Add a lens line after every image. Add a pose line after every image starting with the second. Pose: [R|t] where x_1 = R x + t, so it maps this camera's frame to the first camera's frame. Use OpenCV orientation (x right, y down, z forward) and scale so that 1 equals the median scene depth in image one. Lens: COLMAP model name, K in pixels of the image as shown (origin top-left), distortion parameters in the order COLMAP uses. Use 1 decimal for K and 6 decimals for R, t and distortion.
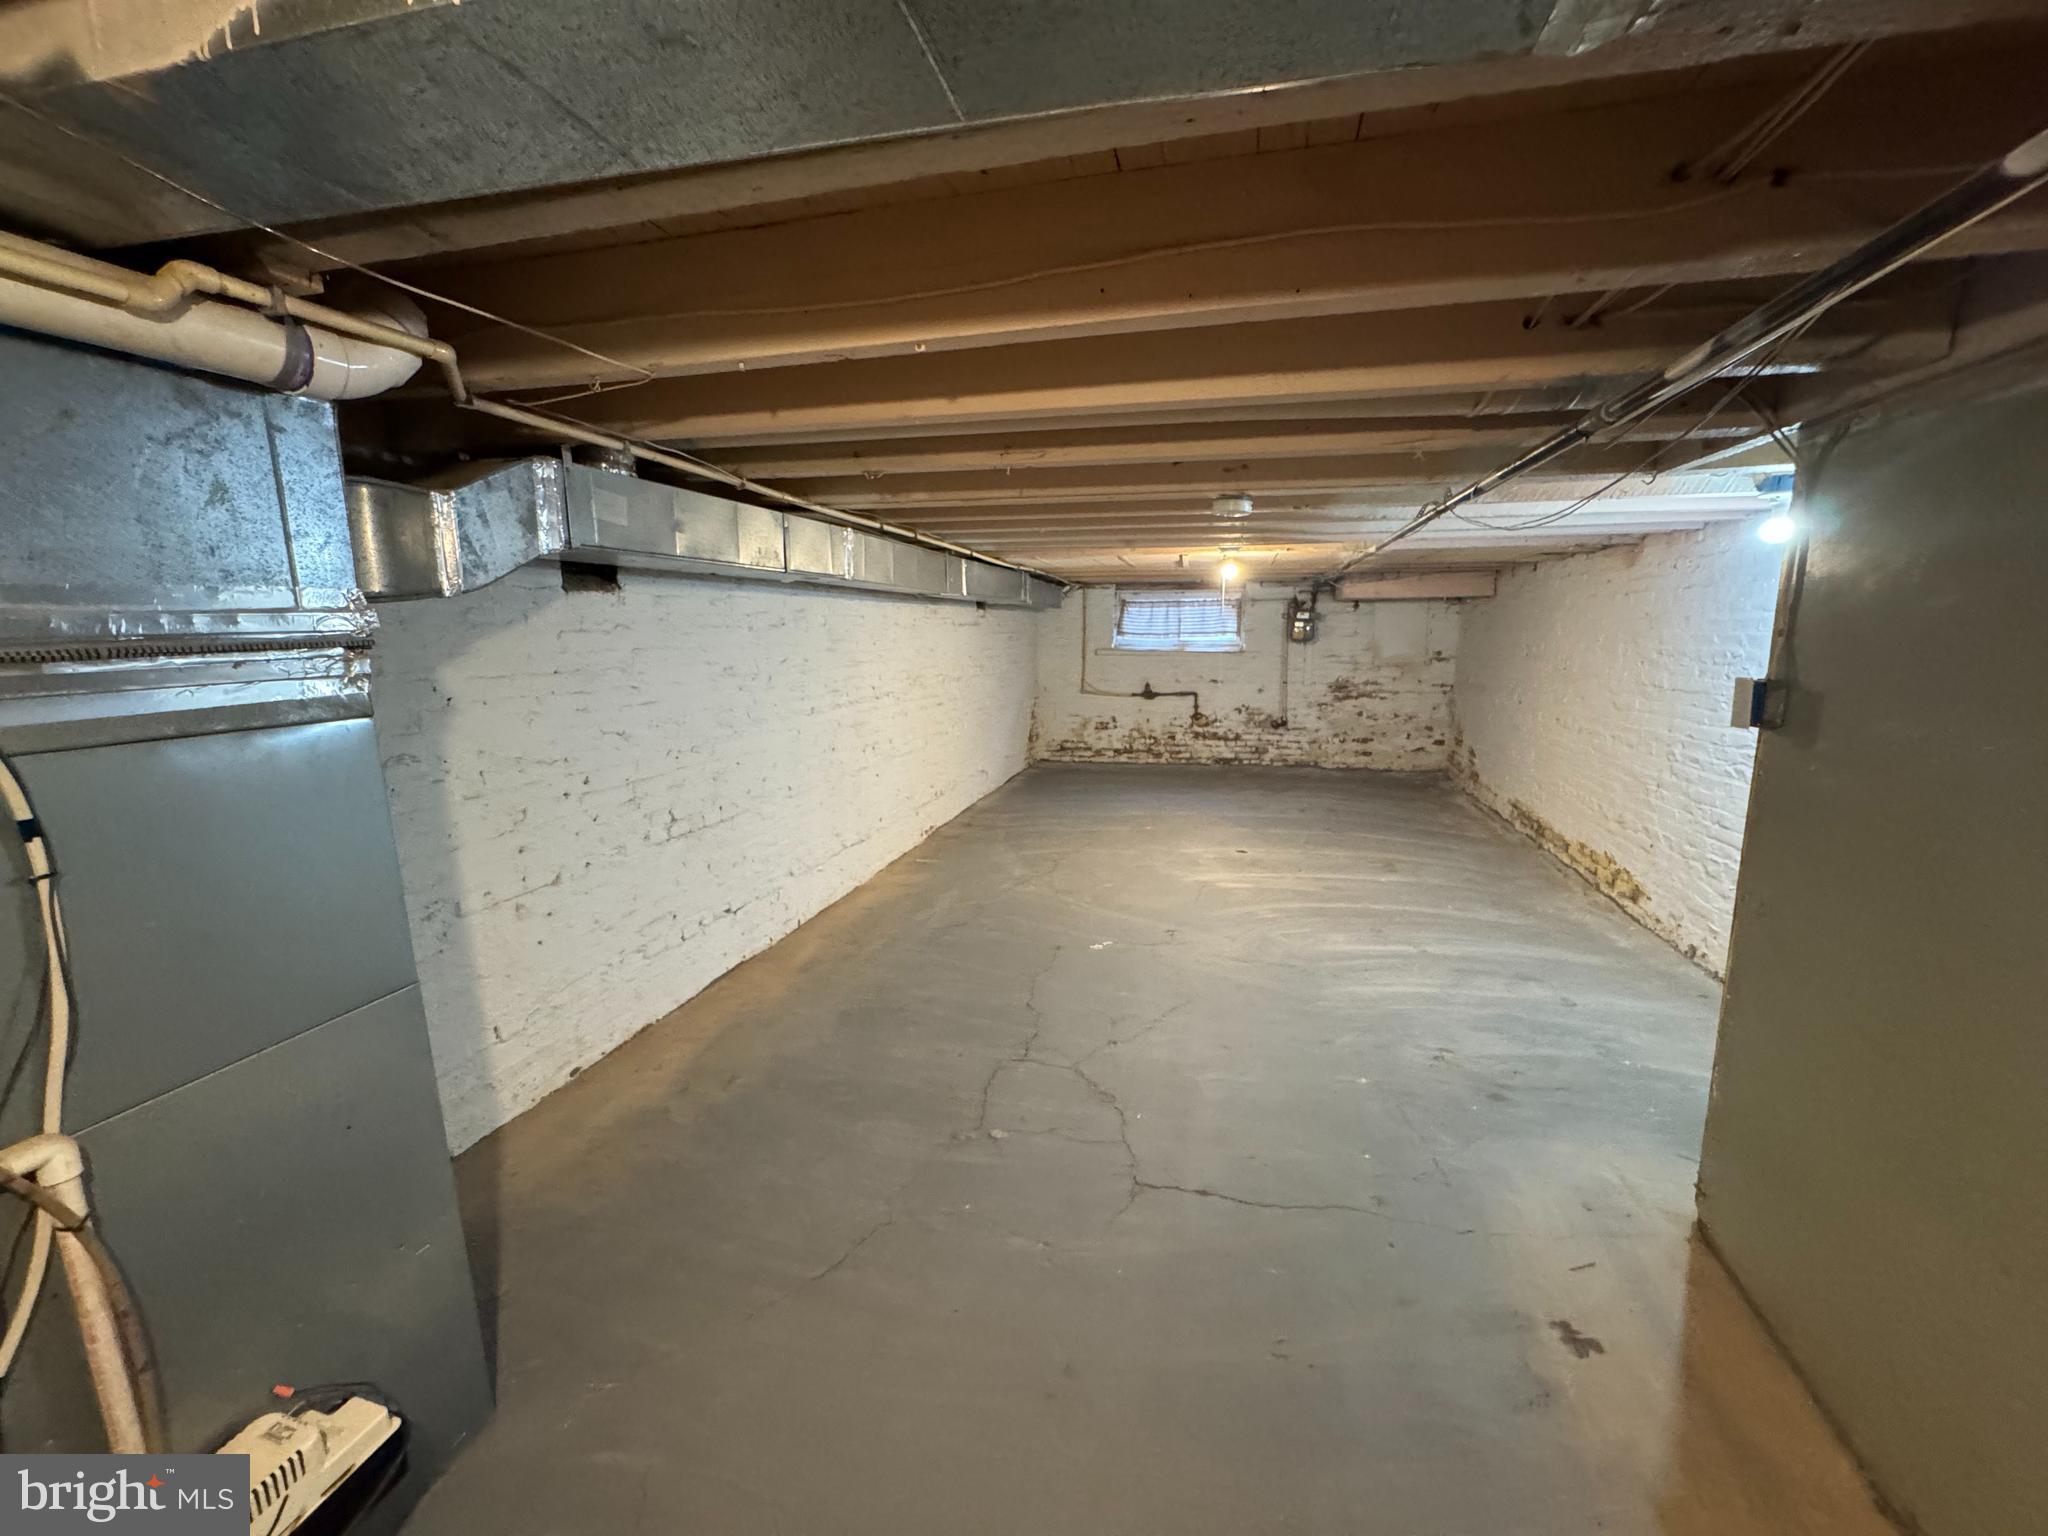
lens RADIAL K [[813.0, 0, 1024.0], [0, 813.0, 768.0], [0, 0, 1]] dist [-0.001410, 0.000105]
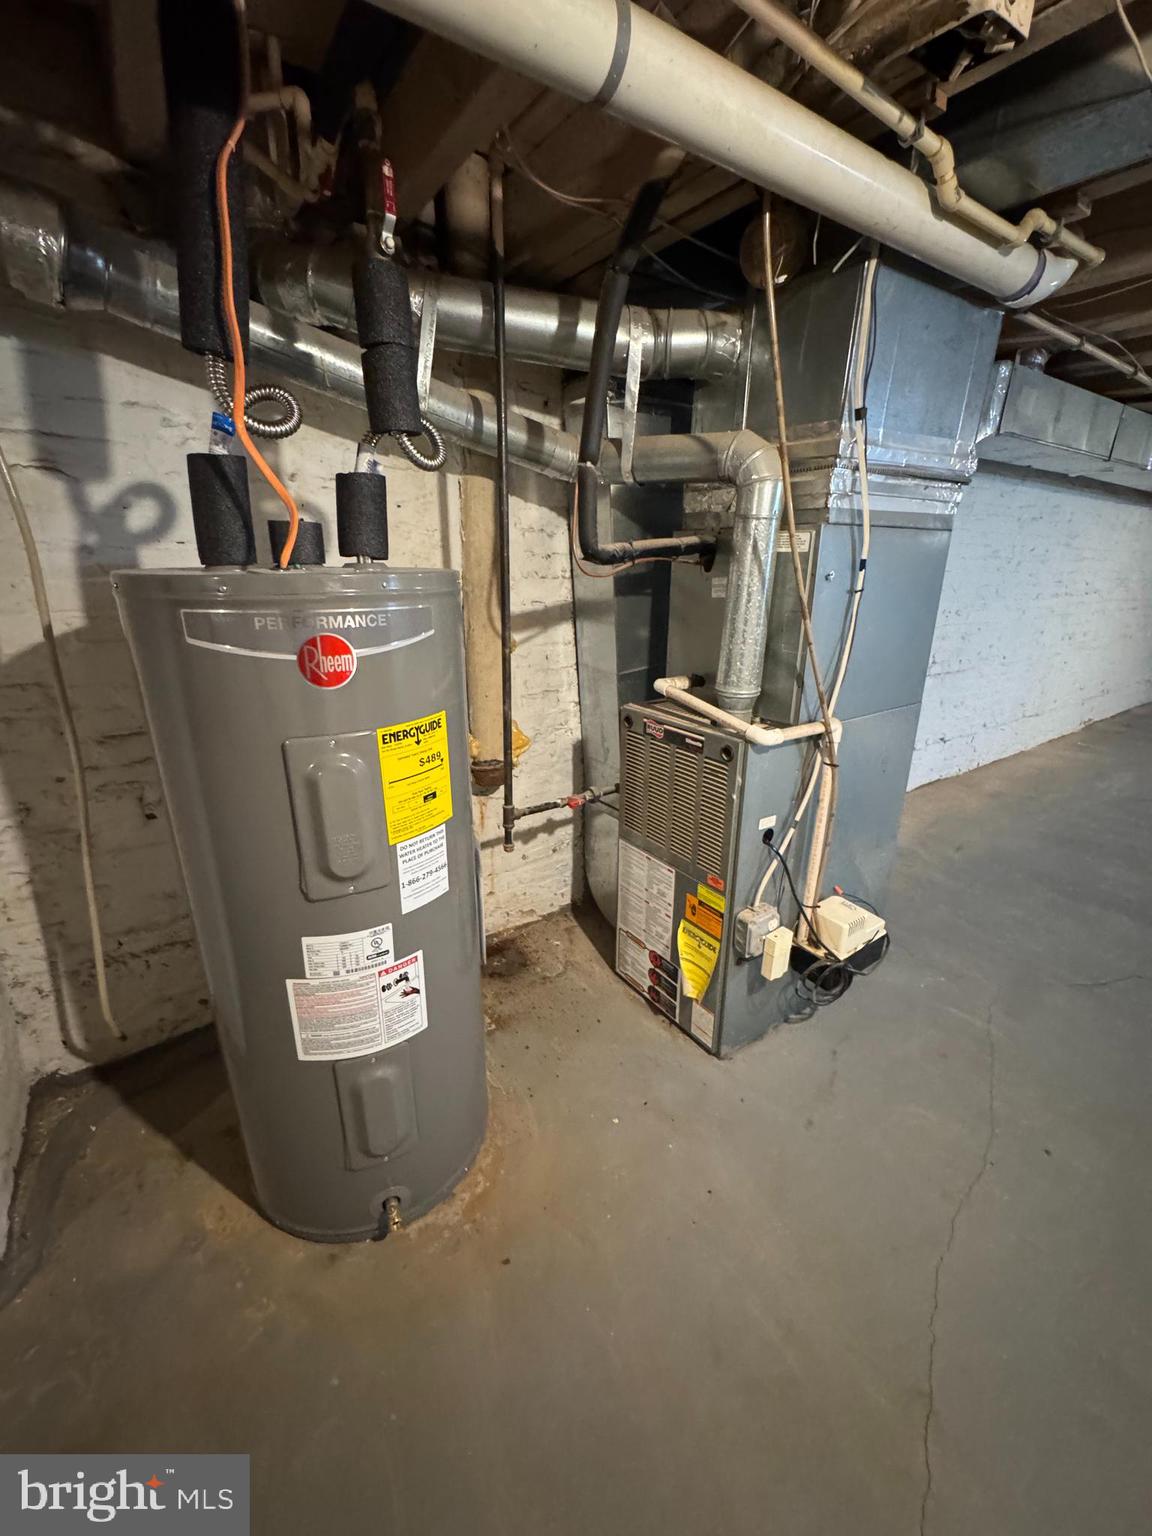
lens RADIAL K [[609.8, 0, 580.6], [0, 609.8, 768.2], [0, 0, 1]] dist [-0.001410, 0.000105]
pose [[0.749642, 0.244004, -0.615223, -0.076745], [-0.136337, 0.966554, 0.217220, 0.035995], [0.647649, -0.078960, 0.757837, -0.068983]]
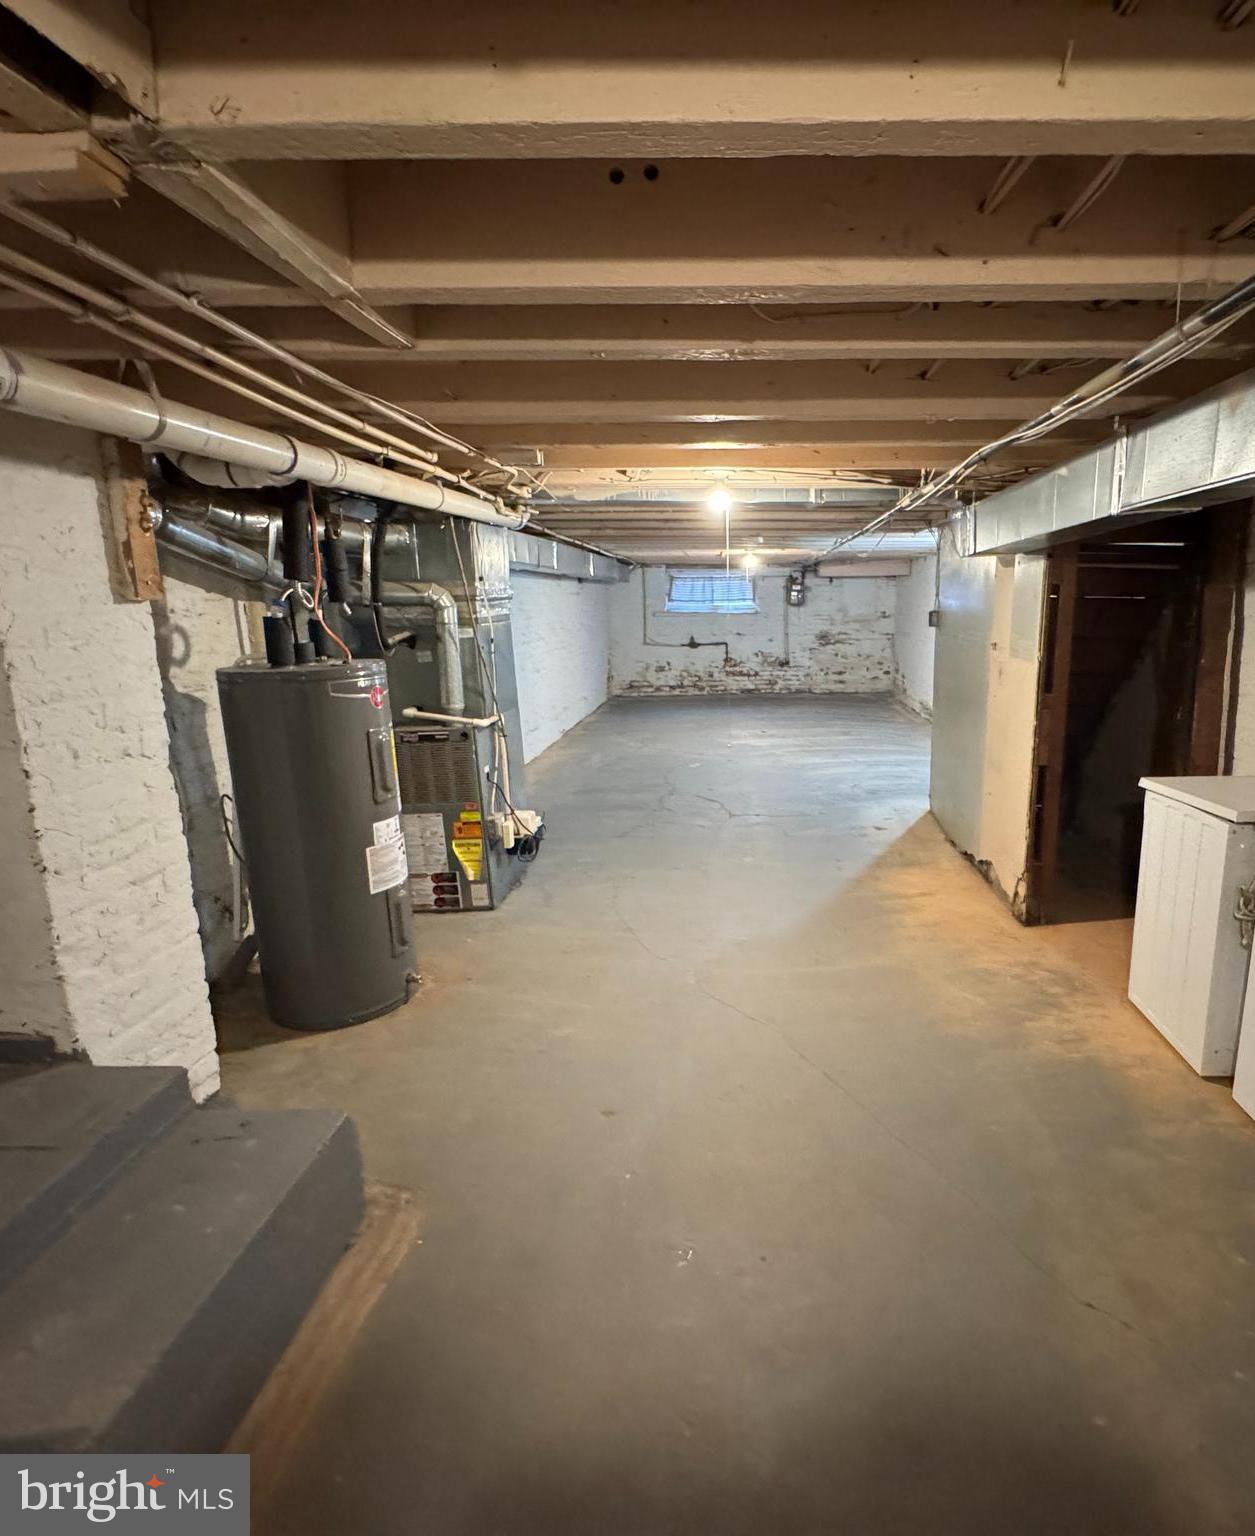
lens RADIAL K [[801.3, 0, 732.9], [0, 801.3, 762.4], [0, 0, 1]] dist [-0.001642, -0.000334]
pose [[0.972516, -0.050220, 0.227357, -0.107653], [0.043178, 0.998424, 0.035845, 0.067501], [-0.228799, -0.025043, 0.973151, -0.370829]]
